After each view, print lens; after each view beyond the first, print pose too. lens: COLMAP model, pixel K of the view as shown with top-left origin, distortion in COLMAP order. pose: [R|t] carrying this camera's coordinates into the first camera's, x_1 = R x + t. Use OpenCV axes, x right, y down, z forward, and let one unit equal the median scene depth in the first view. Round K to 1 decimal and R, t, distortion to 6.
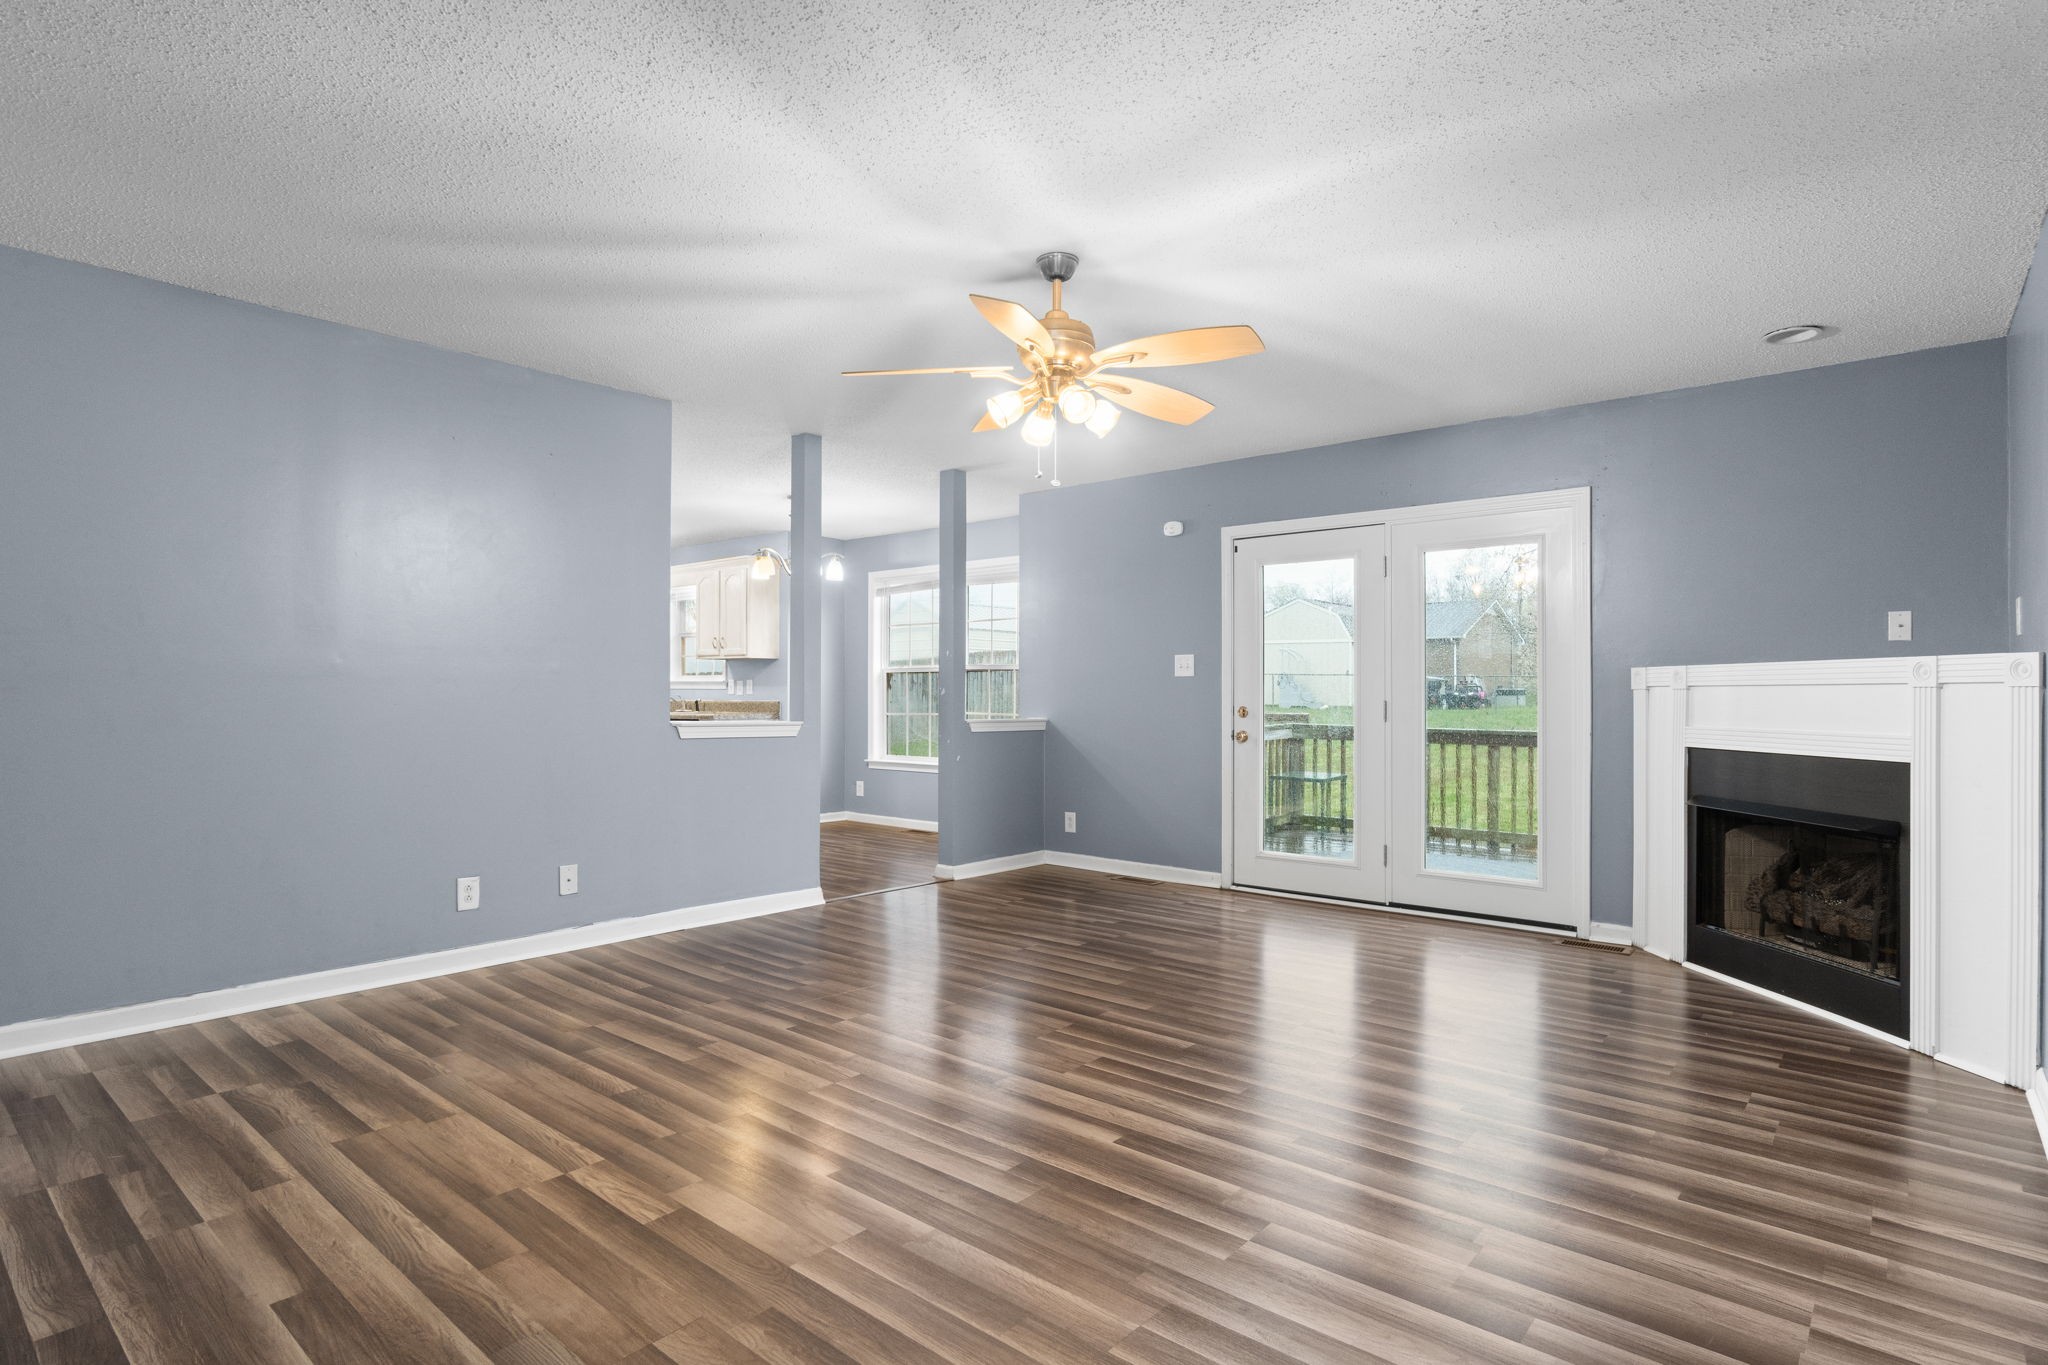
lens RADIAL K [[1042.9, 0, 1019.5], [0, 1042.9, 670.7], [0, 0, 1]] dist [-0.010240, 0.005847]
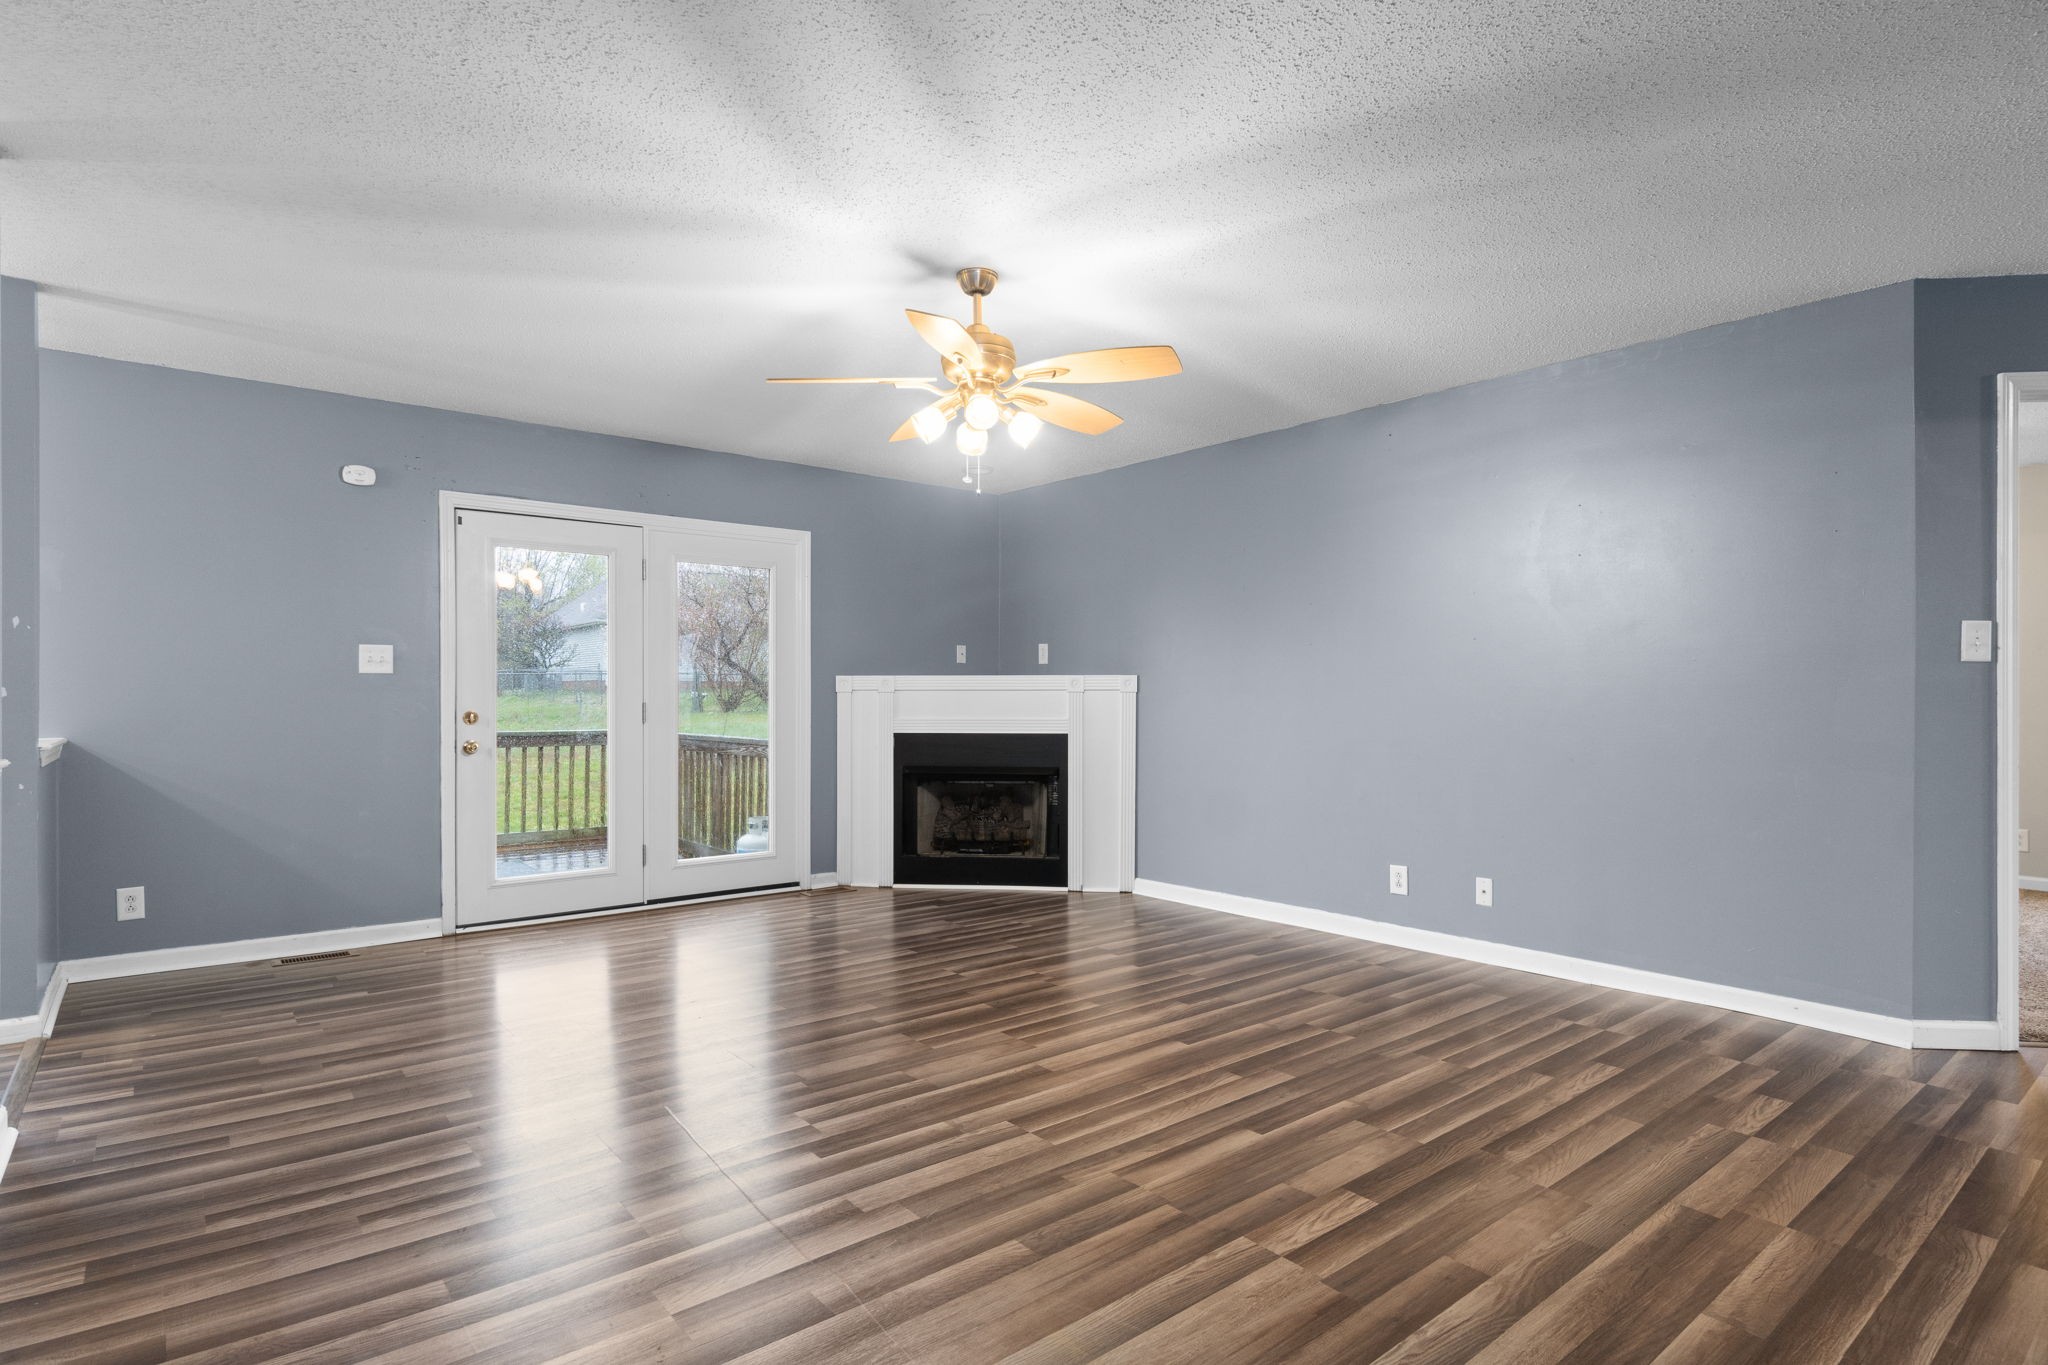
lens RADIAL K [[1042.9, 0, 1012.0], [0, 1042.9, 688.4], [0, 0, 1]] dist [-0.010240, 0.005847]
pose [[0.183565, 0.003754, 0.983000, -0.735156], [-0.021844, 0.999761, 0.000261, 0.008751], [-0.982765, -0.021520, 0.183603, 0.591701]]
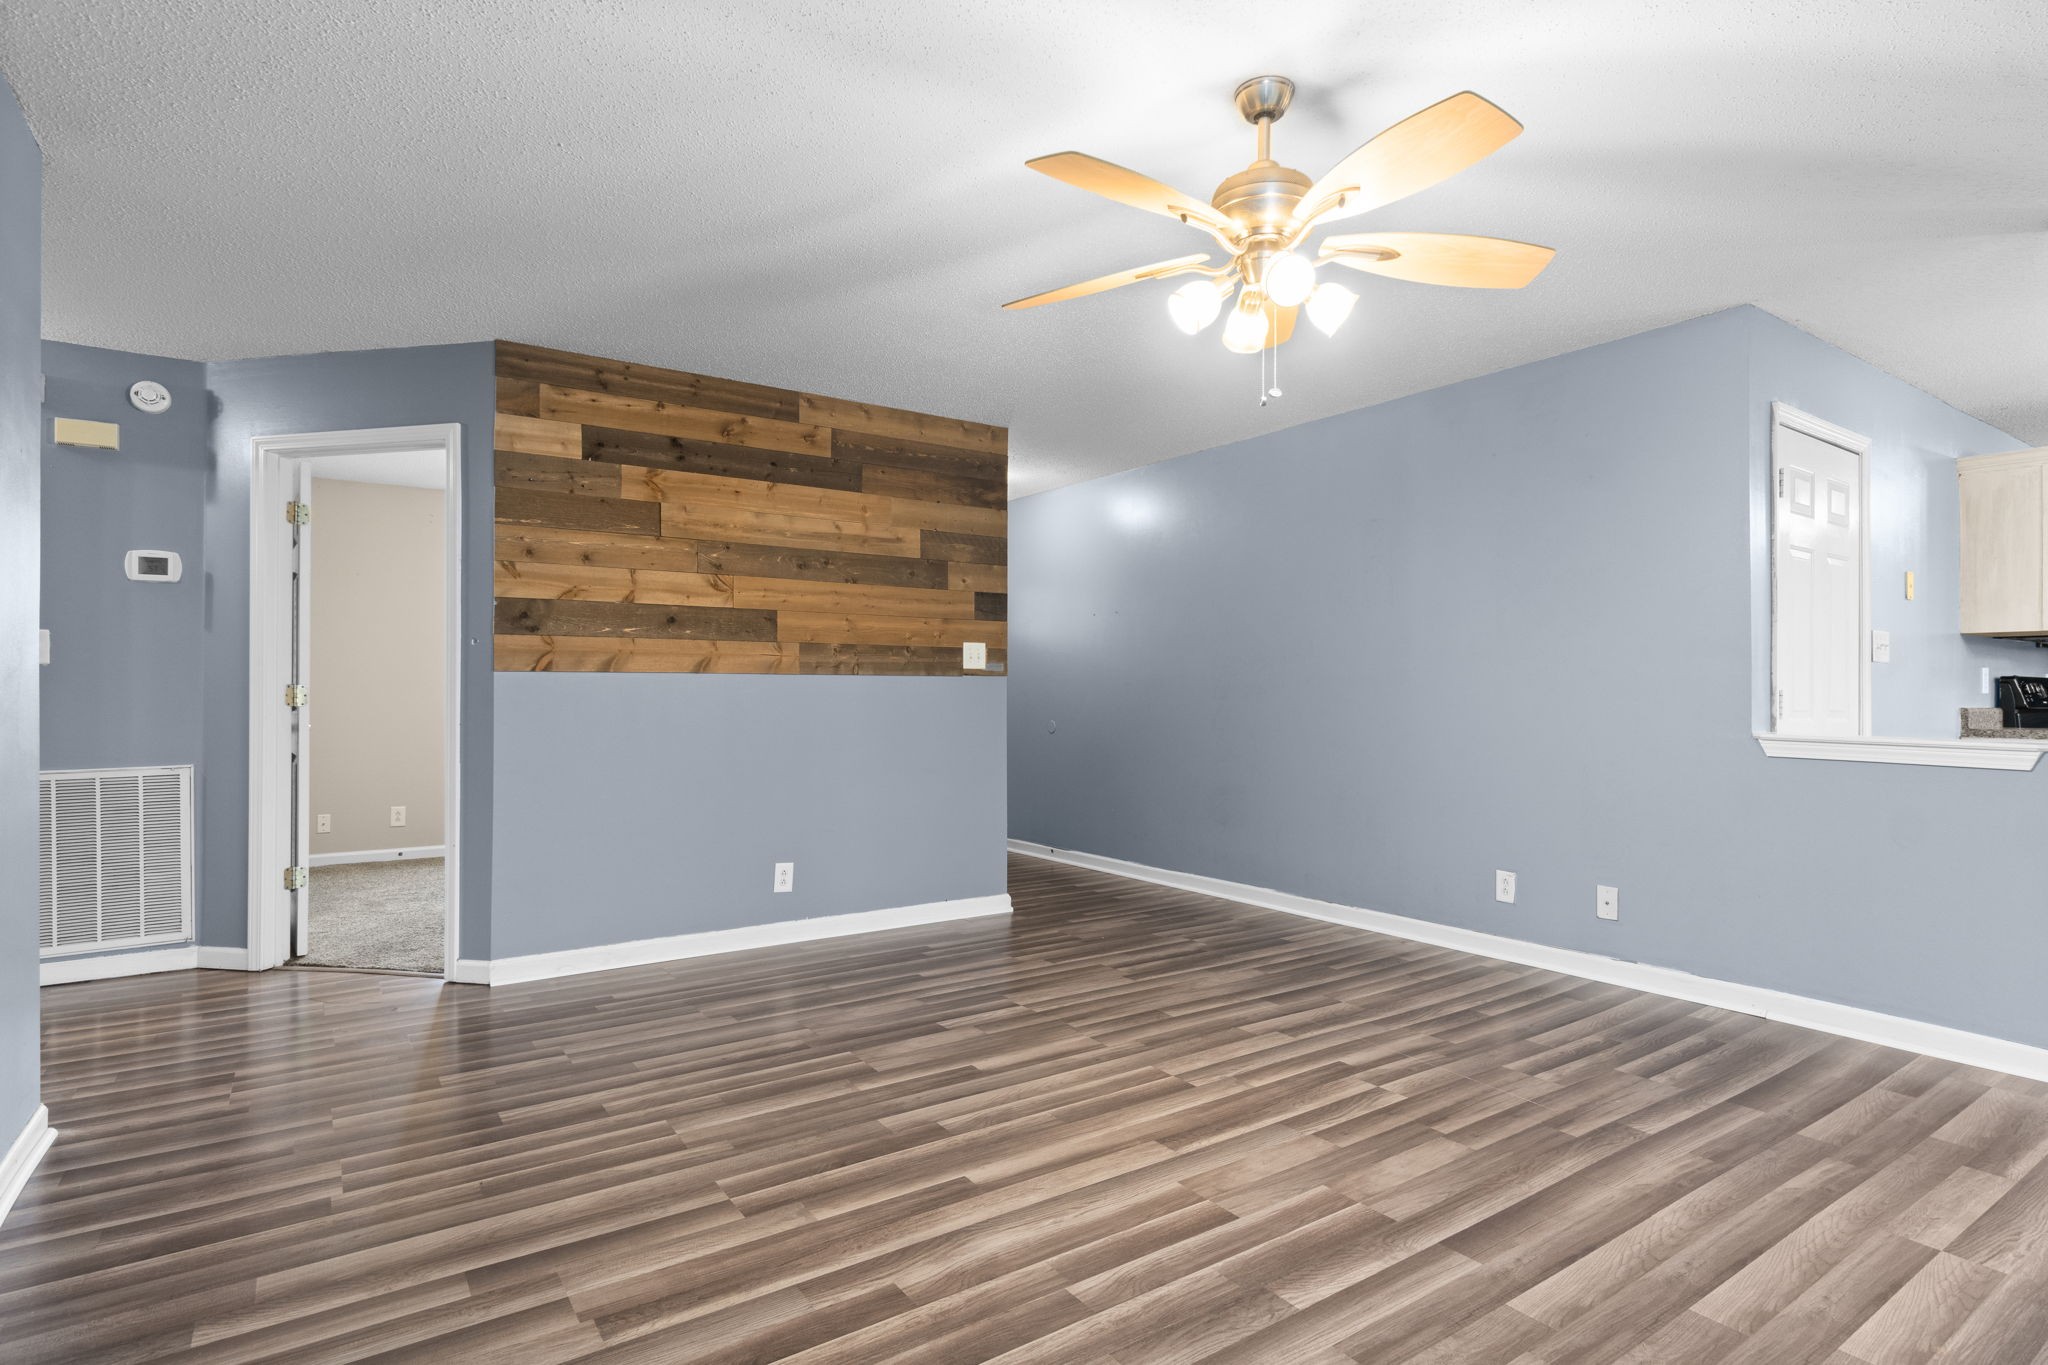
lens RADIAL K [[1042.9, 0, 1016.1], [0, 1042.9, 682.3], [0, 0, 1]] dist [-0.010240, 0.005847]
pose [[-0.261240, -0.015572, -0.965148, 0.583964], [0.020044, 0.999567, -0.021553, 0.021728], [0.965066, -0.024976, -0.260814, 0.776572]]
